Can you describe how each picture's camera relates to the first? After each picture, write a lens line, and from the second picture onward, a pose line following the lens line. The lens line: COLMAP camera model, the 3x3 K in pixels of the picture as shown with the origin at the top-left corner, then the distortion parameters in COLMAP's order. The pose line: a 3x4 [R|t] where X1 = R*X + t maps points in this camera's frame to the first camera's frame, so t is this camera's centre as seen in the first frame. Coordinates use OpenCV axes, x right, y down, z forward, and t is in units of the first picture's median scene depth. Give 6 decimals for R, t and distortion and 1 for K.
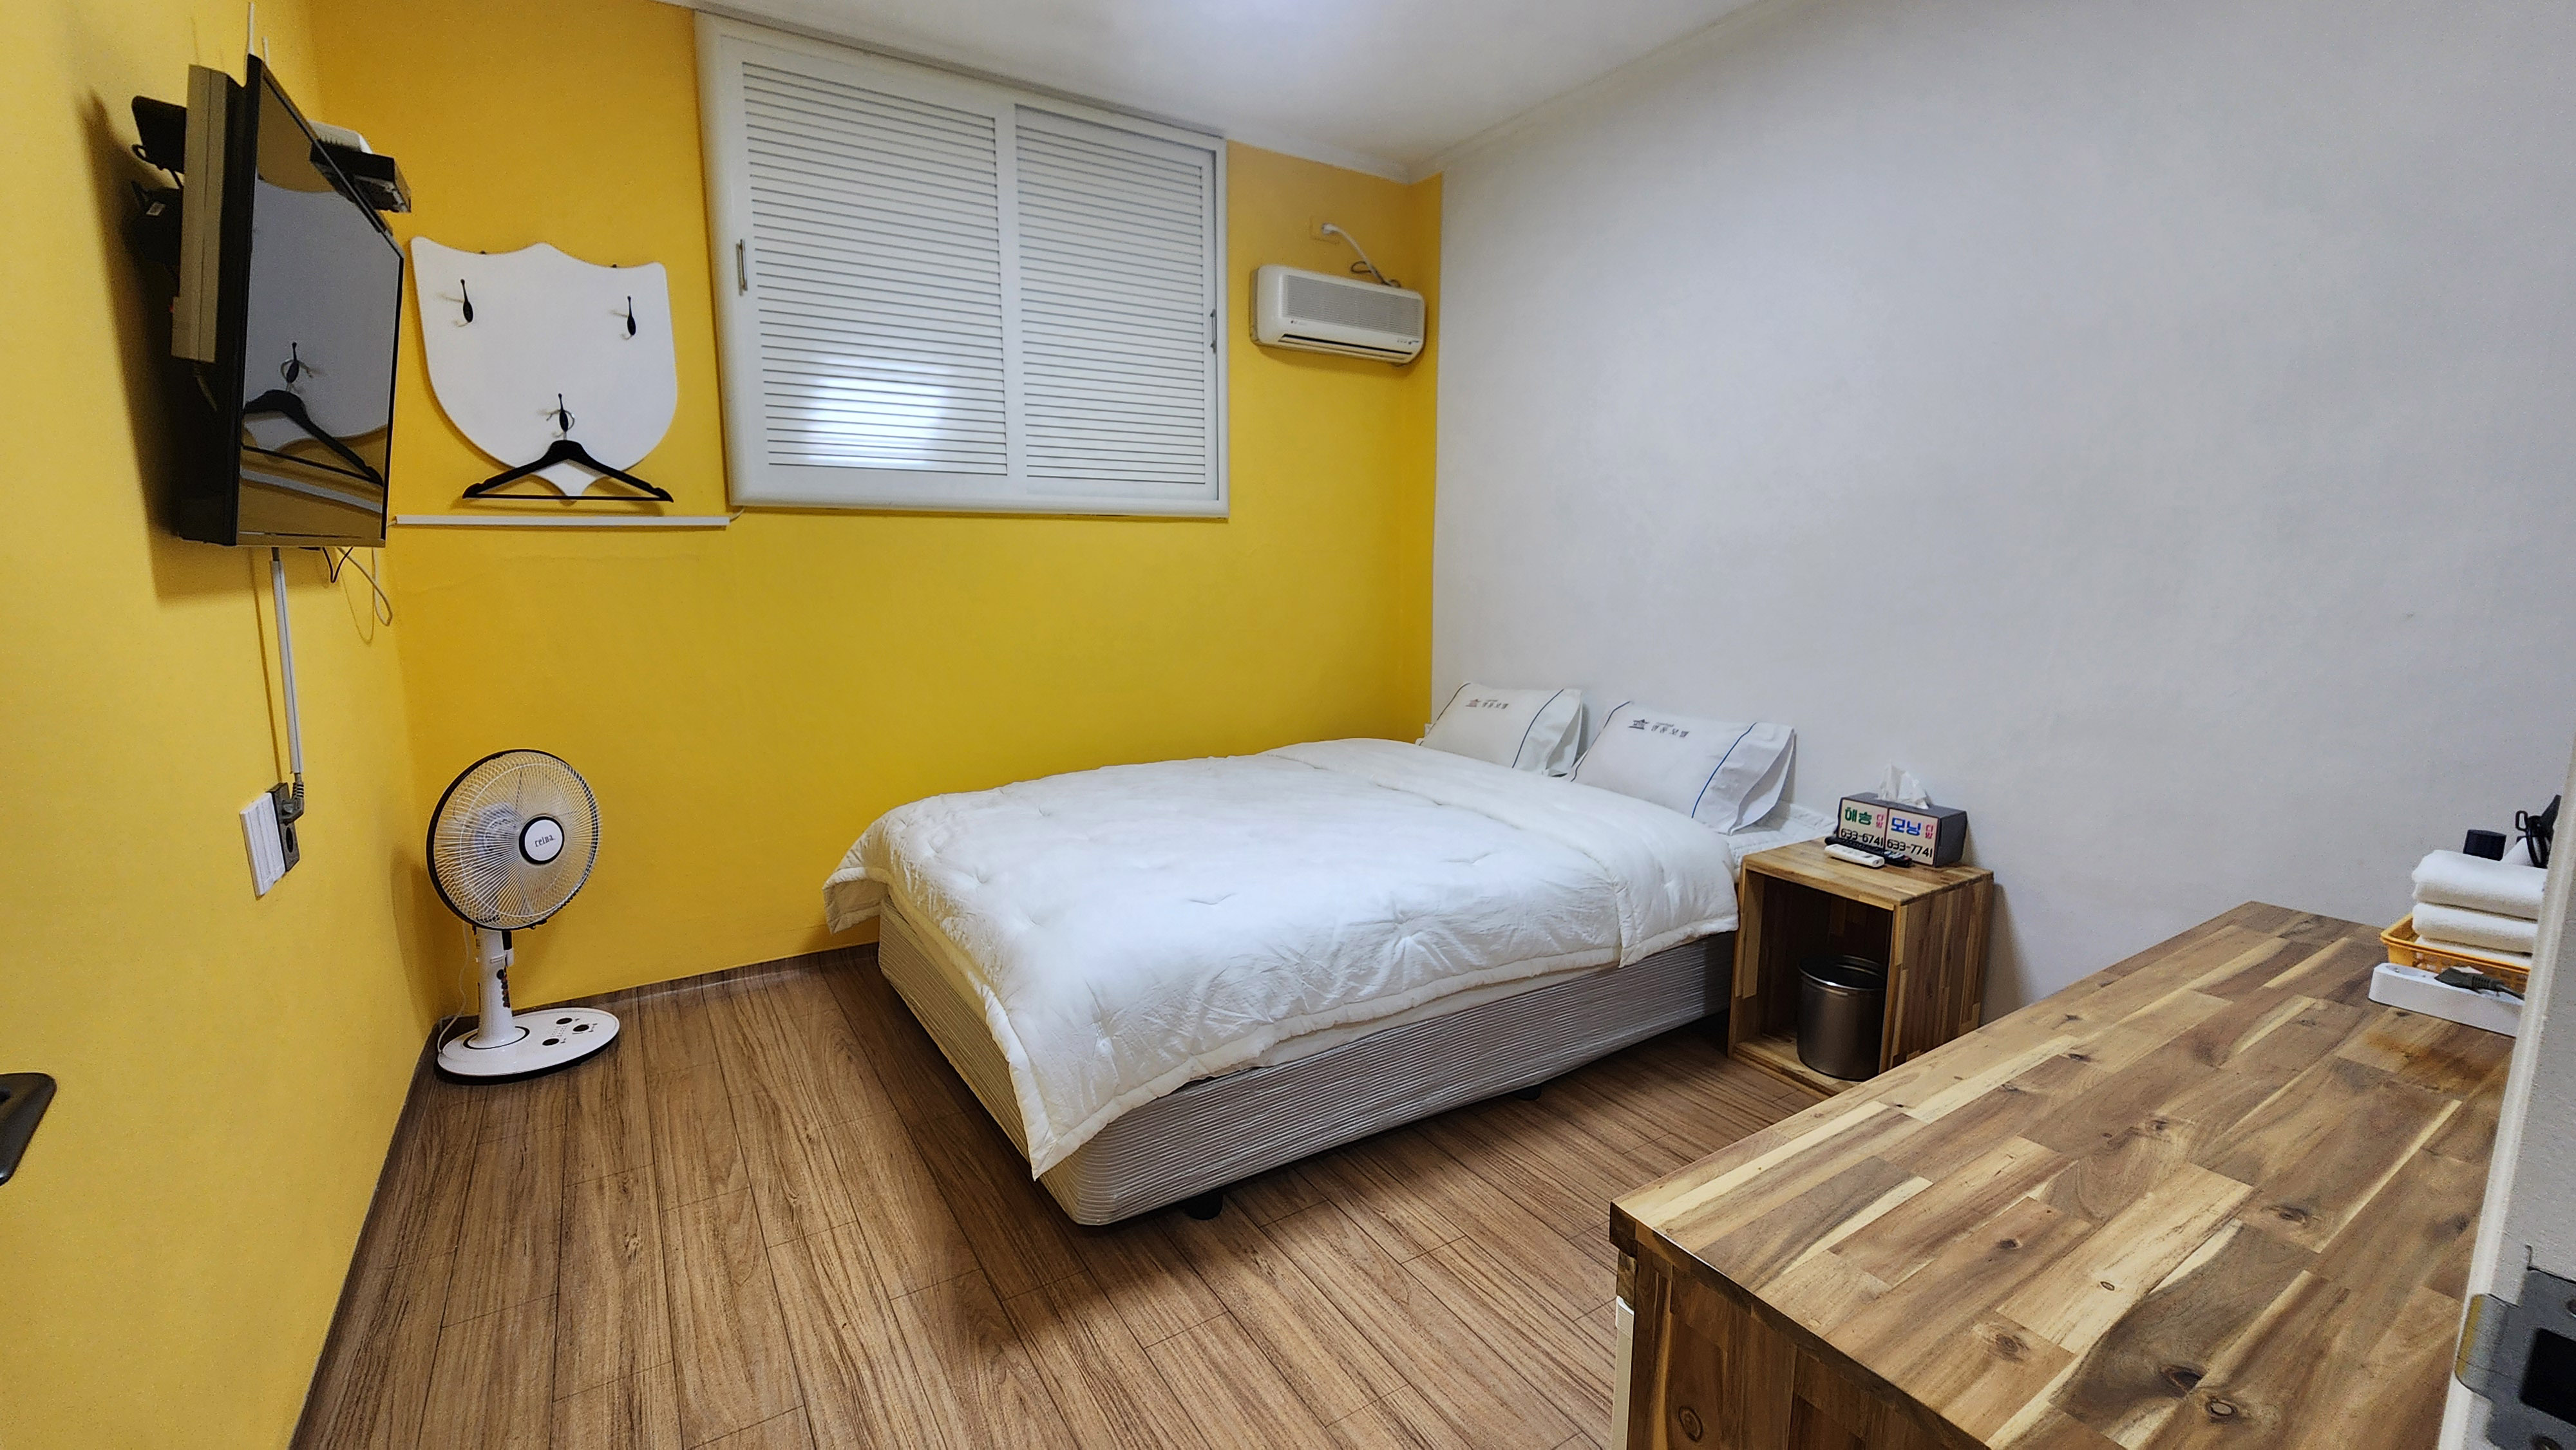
lens RADIAL K [[1057.5, 0, 1286.9], [0, 1057.5, 723.1], [0, 0, 1]] dist [0.000622, -0.000261]
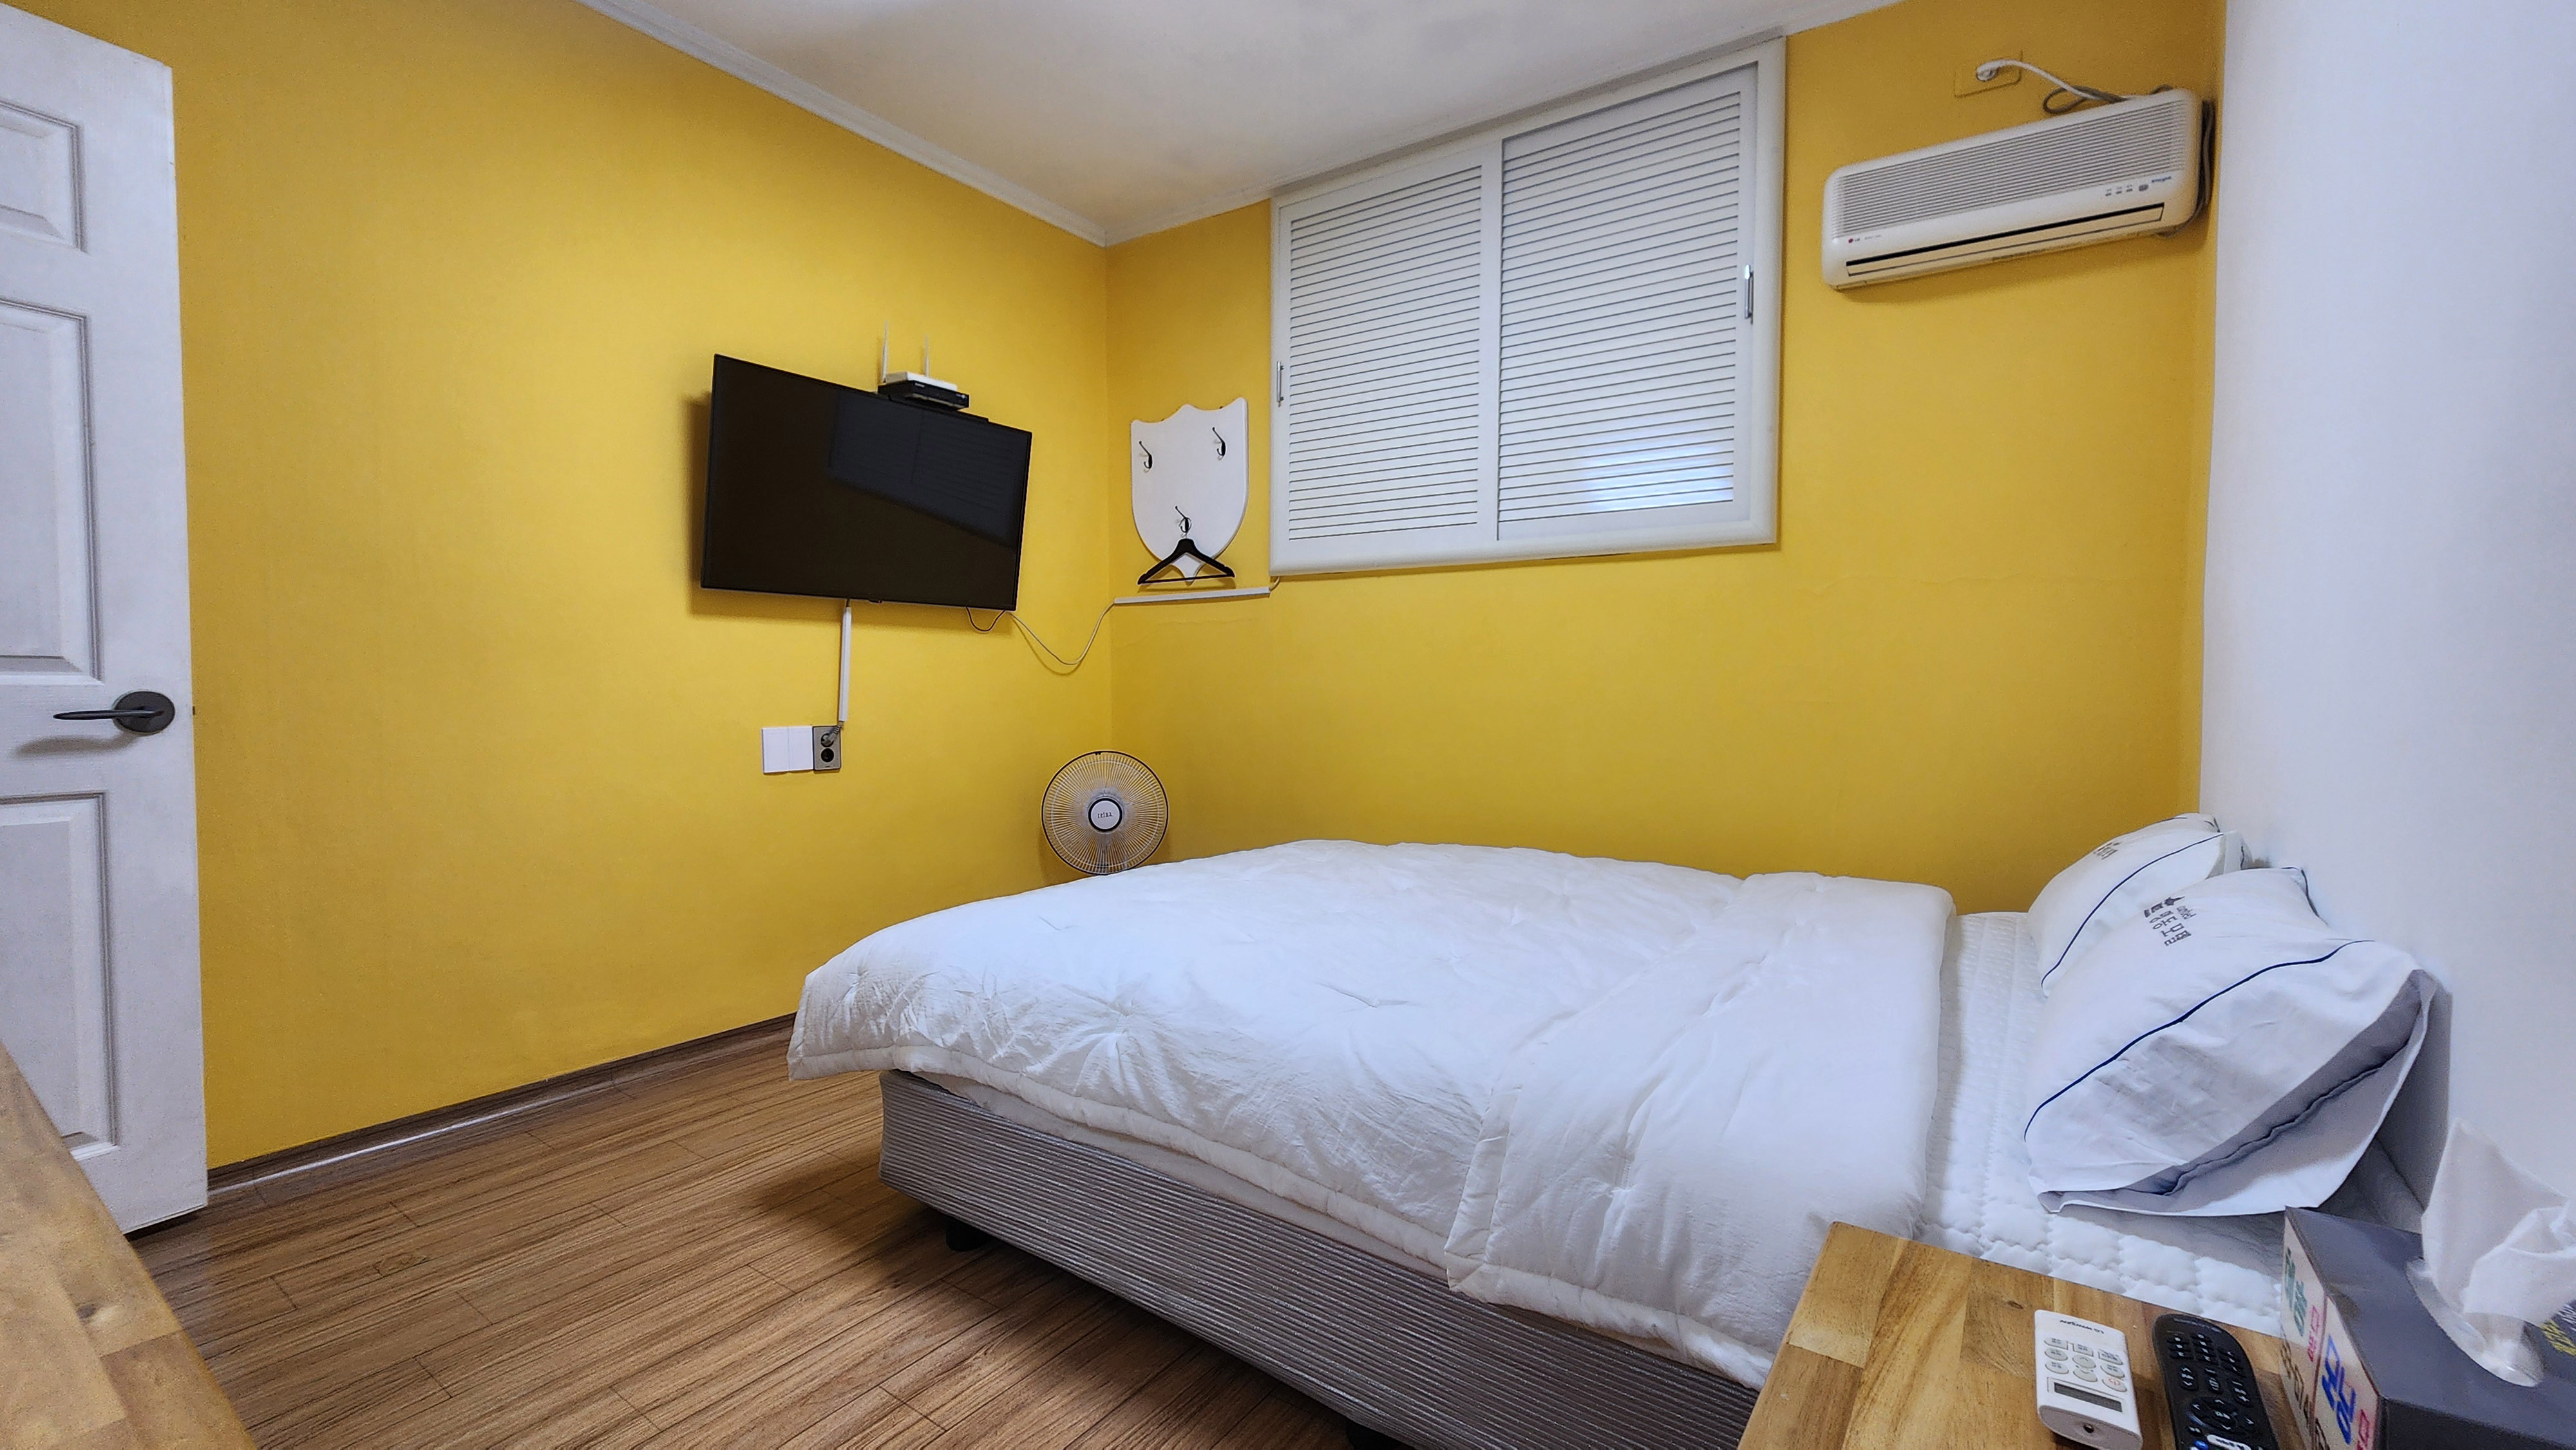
lens RADIAL K [[1057.5, 0, 1290.3], [0, 1057.5, 715.9], [0, 0, 1]] dist [0.000622, -0.000261]
pose [[0.386004, 0.026653, -0.922112, 0.711483], [-0.145725, 0.988794, -0.032421, -0.011588], [0.910914, 0.146889, 0.385563, 0.664315]]
